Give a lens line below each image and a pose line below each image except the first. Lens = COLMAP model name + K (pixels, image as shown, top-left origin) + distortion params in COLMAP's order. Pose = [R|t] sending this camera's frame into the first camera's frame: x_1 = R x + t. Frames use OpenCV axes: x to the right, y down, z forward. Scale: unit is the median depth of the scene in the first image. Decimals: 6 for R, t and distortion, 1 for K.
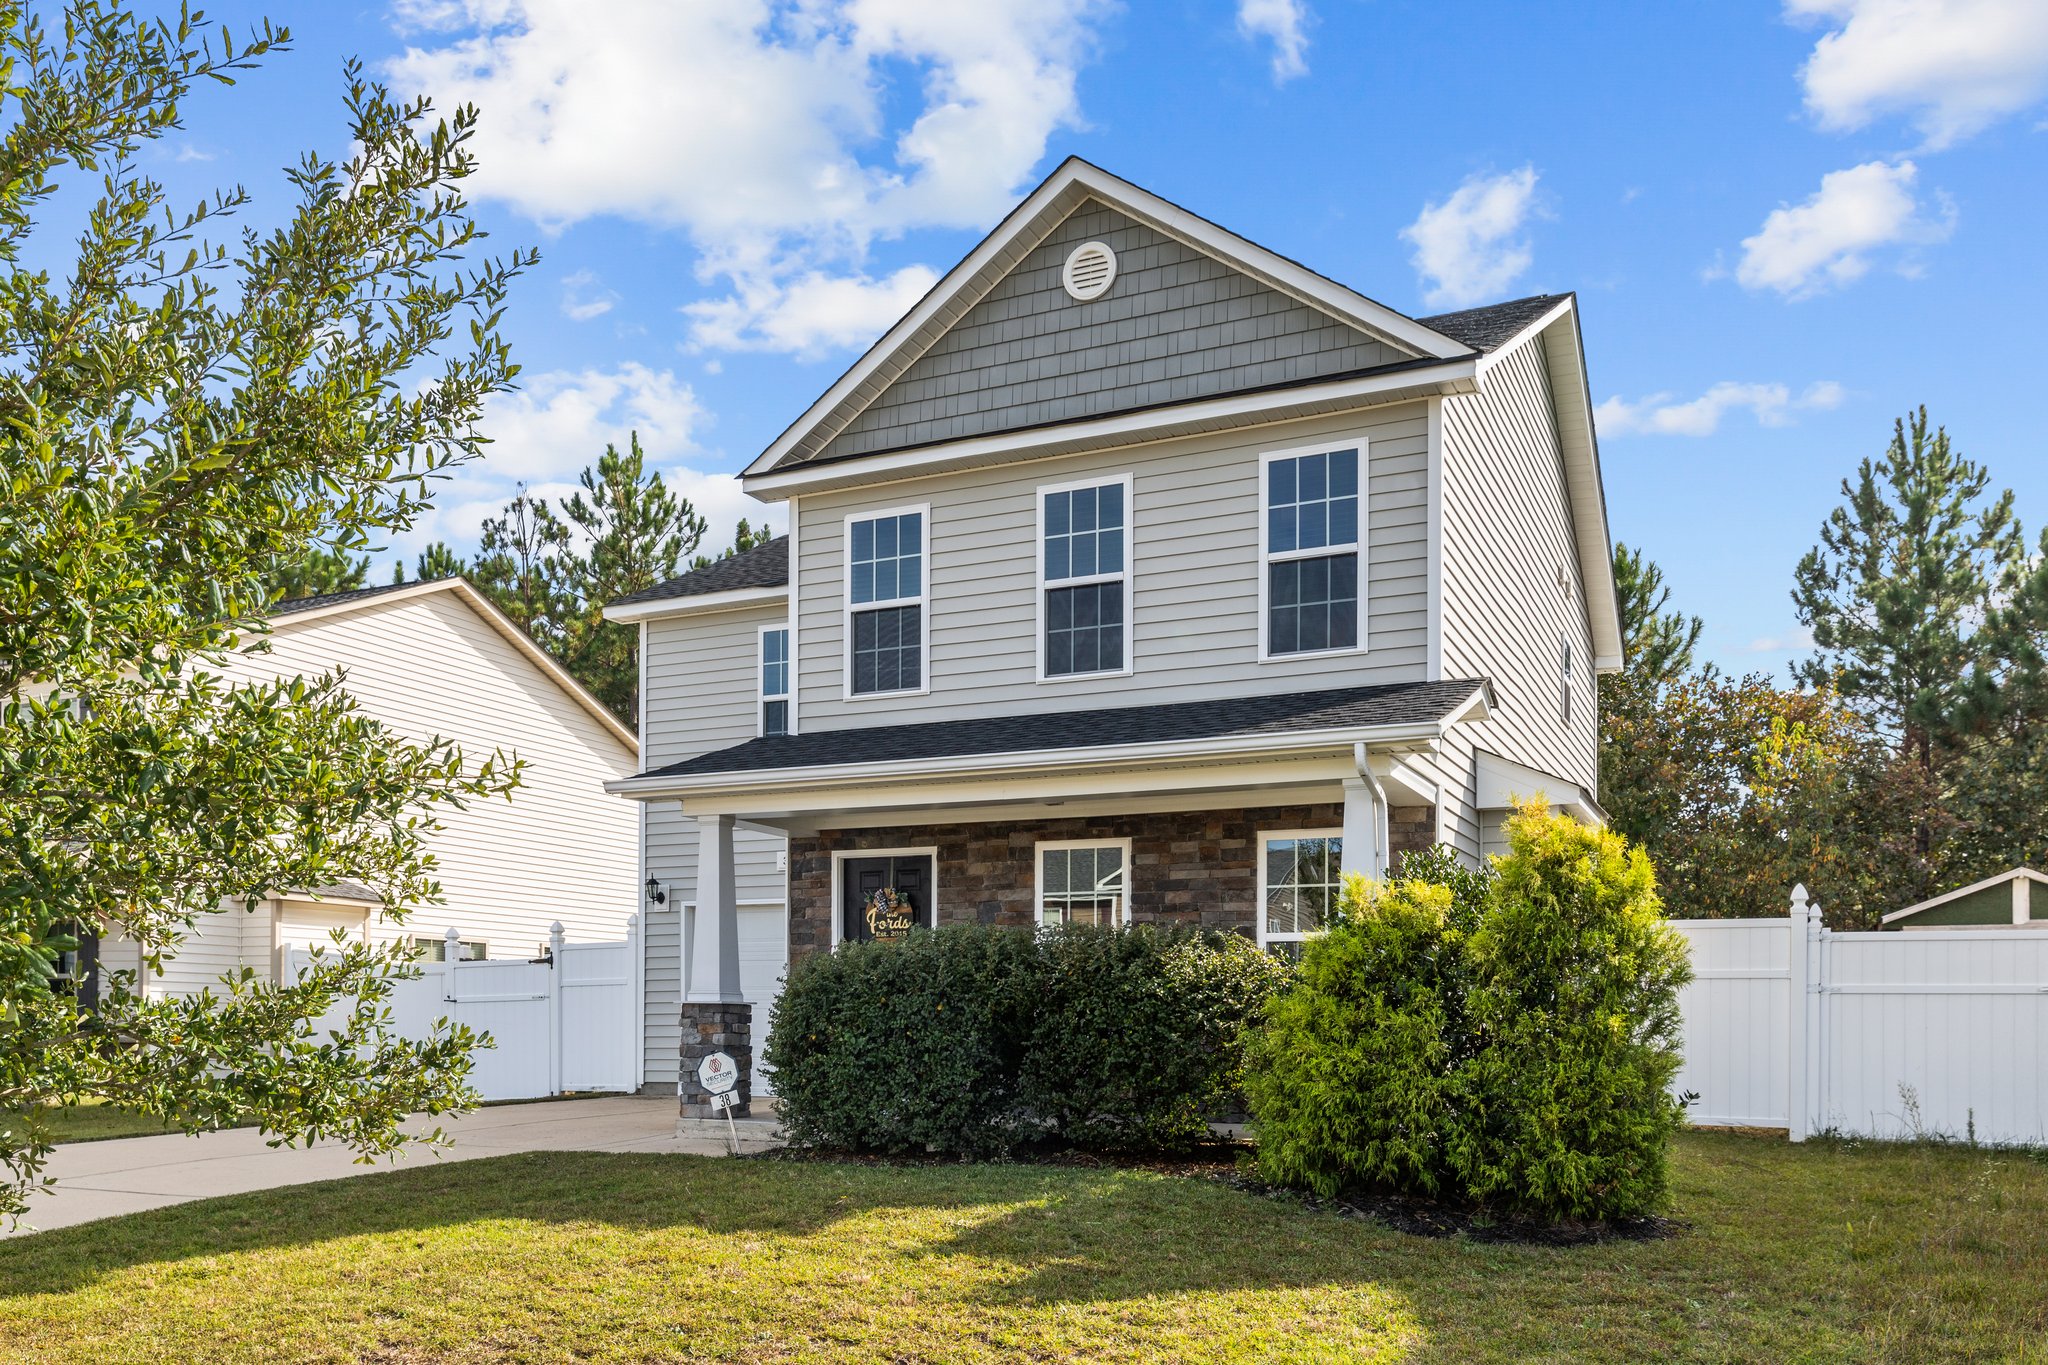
lens RADIAL K [[1675.7, 0, 1033.1], [0, 1675.7, 1047.7], [0, 0, 1]] dist [0.003409, 0.001899]
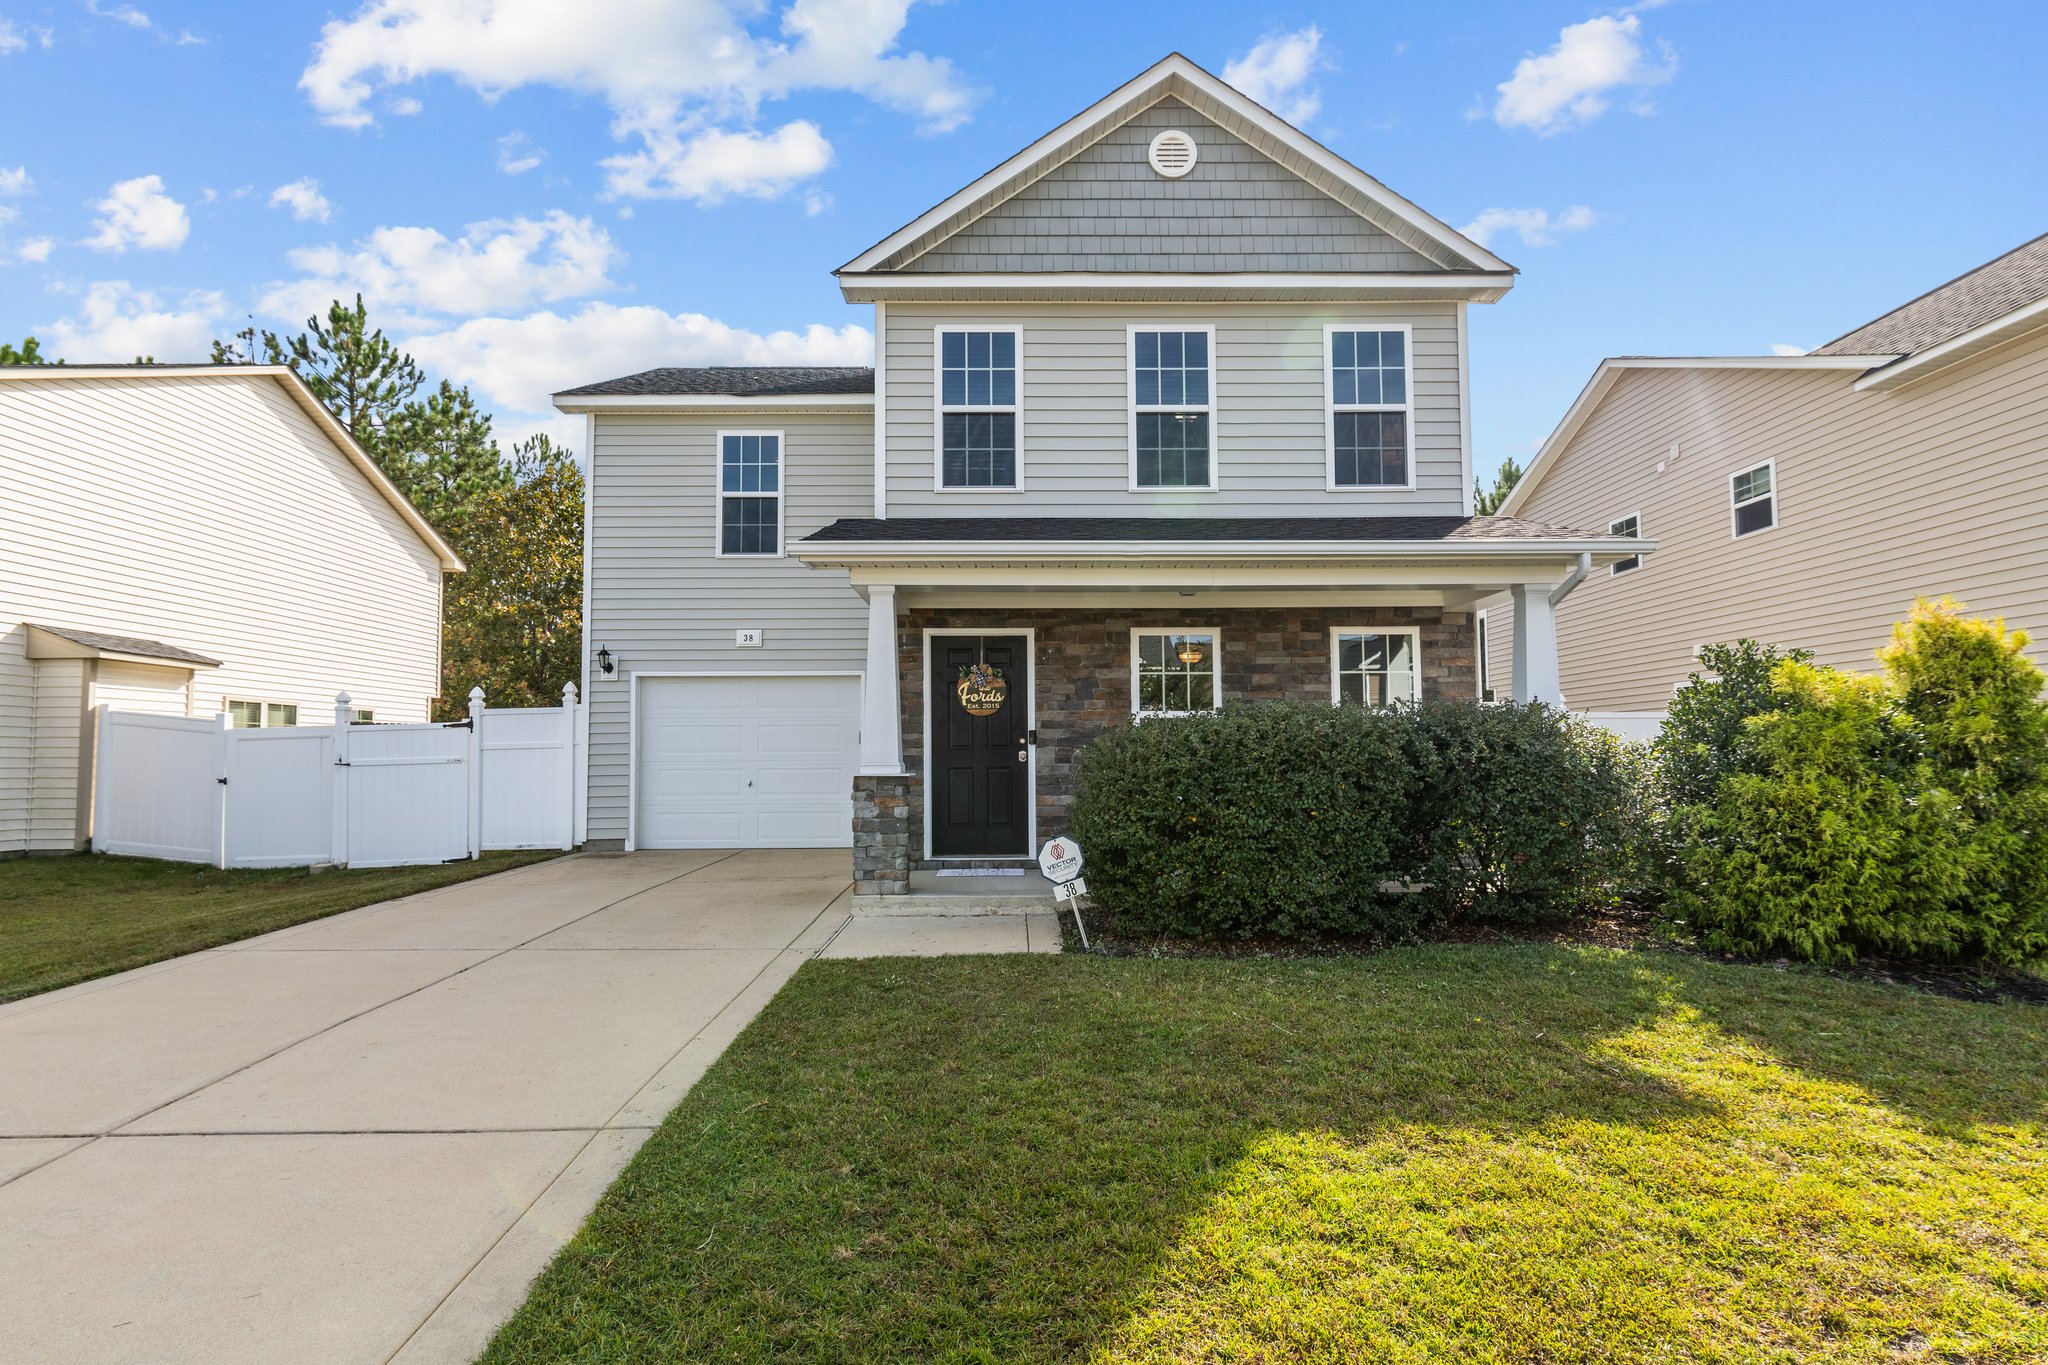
lens RADIAL K [[998.2, 0, 1030.2], [0, 998.2, 716.7], [0, 0, 1]] dist [0.002953, -0.001034]
pose [[0.898167, 0.007328, 0.439593, -0.357912], [0.016628, 0.998580, -0.050621, -0.028563], [-0.439339, 0.052776, 0.896770, 0.418547]]
